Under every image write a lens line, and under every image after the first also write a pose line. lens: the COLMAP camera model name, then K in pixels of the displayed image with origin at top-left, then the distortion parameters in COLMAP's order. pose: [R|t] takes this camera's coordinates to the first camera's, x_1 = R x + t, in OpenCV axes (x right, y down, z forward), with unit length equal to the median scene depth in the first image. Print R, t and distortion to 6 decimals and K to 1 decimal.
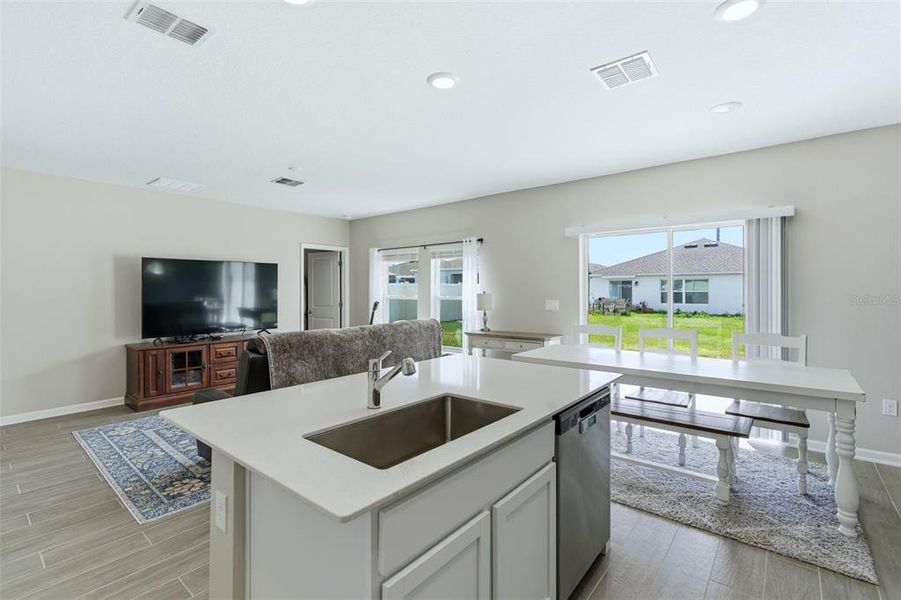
lens RADIAL K [[409.0, 0, 447.8], [0, 409.0, 293.7], [0, 0, 1]] dist [-0.005045, 0.000475]
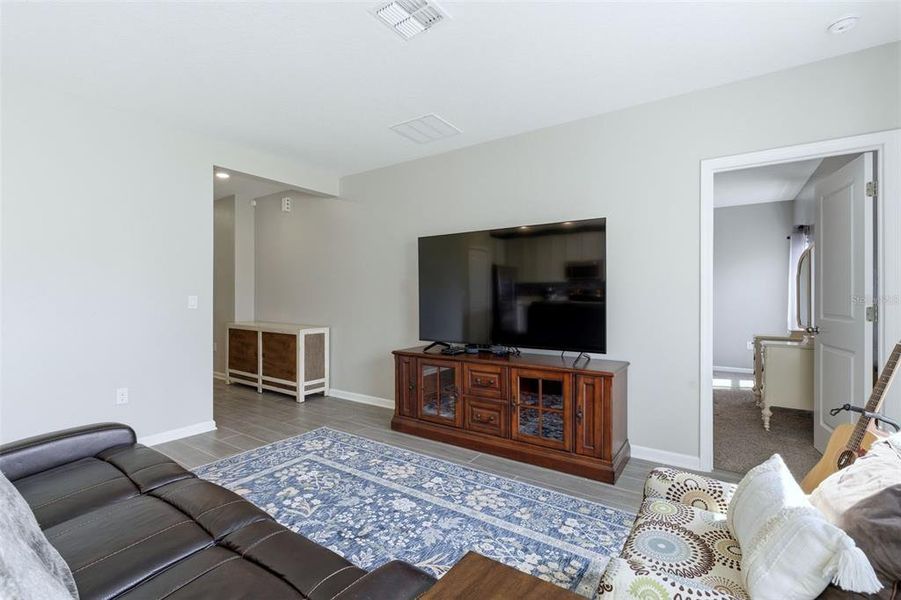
lens RADIAL K [[409.0, 0, 447.4], [0, 409.0, 296.3], [0, 0, 1]] dist [-0.005045, 0.000475]
pose [[0.081193, 0.005058, -0.996686, 0.050511], [-0.008435, 0.999955, 0.004388, 0.021555], [0.996663, 0.008051, 0.081232, 0.990230]]
